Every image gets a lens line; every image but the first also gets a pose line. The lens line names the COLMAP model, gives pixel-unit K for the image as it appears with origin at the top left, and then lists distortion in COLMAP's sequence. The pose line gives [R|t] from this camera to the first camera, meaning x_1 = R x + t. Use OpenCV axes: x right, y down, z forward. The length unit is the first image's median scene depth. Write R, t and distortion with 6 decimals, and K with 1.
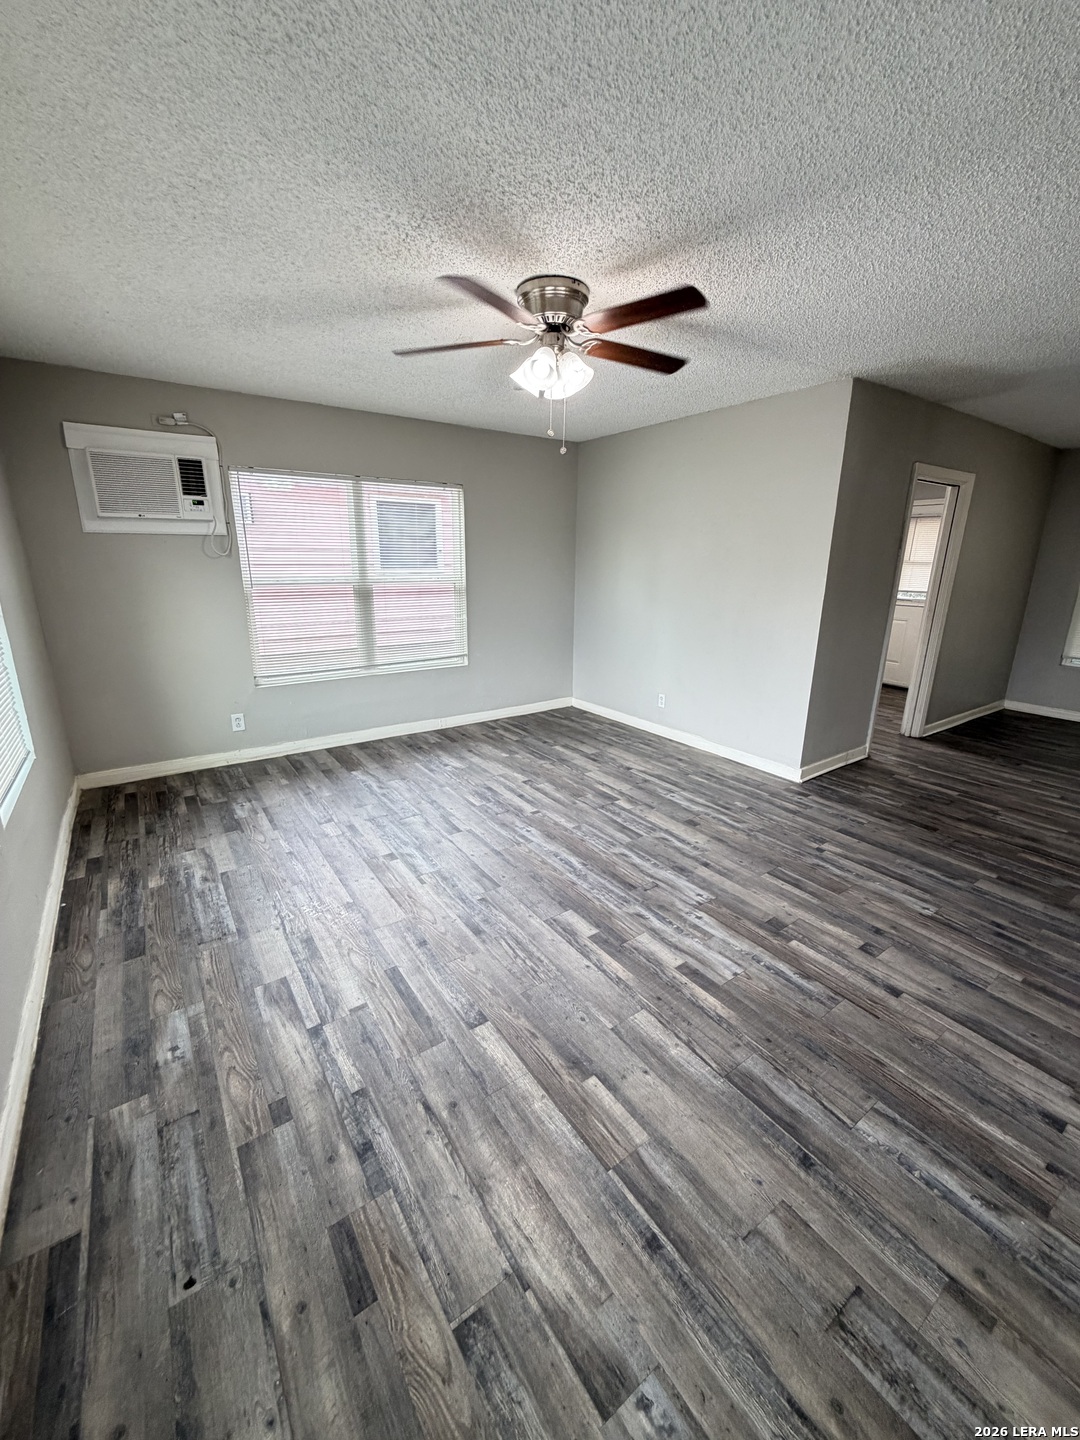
lens RADIAL K [[573.9, 0, 541.4], [0, 573.9, 716.1], [0, 0, 1]] dist [0.000669, 0.000049]
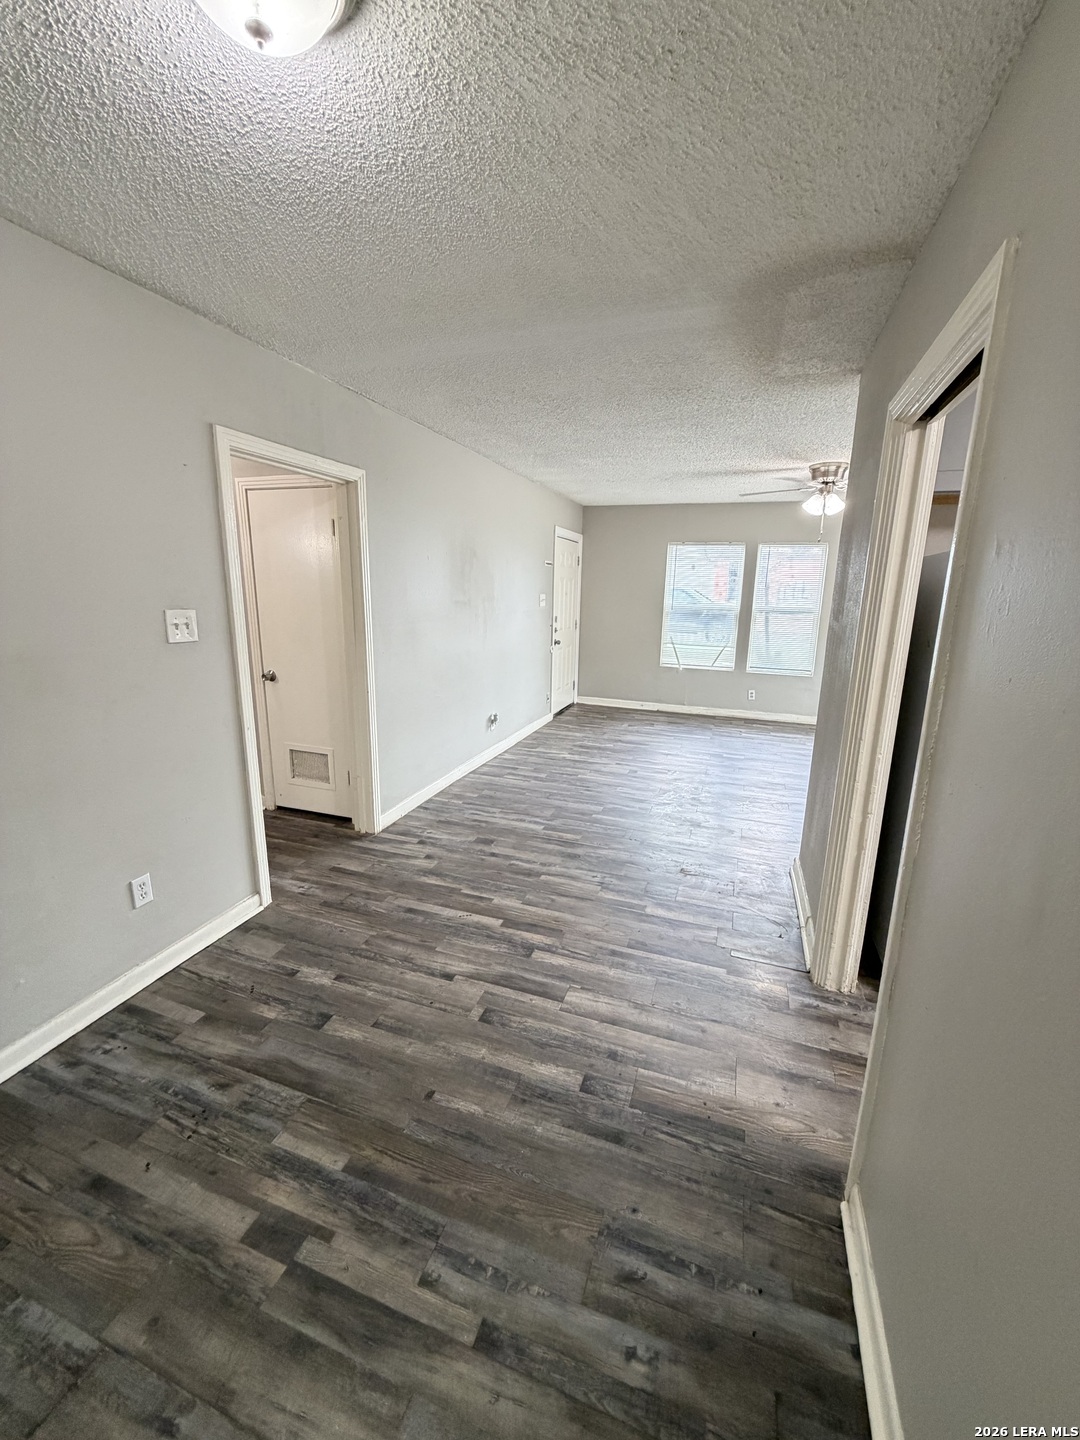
lens RADIAL K [[575.1, 0, 537.8], [0, 575.1, 715.6], [0, 0, 1]] dist [-0.000285, 0.000171]
pose [[-0.817389, 0.101767, -0.567026, 1.619828], [-0.183047, 0.887386, 0.423132, -0.488818], [0.546231, 0.449656, -0.706712, 1.752860]]
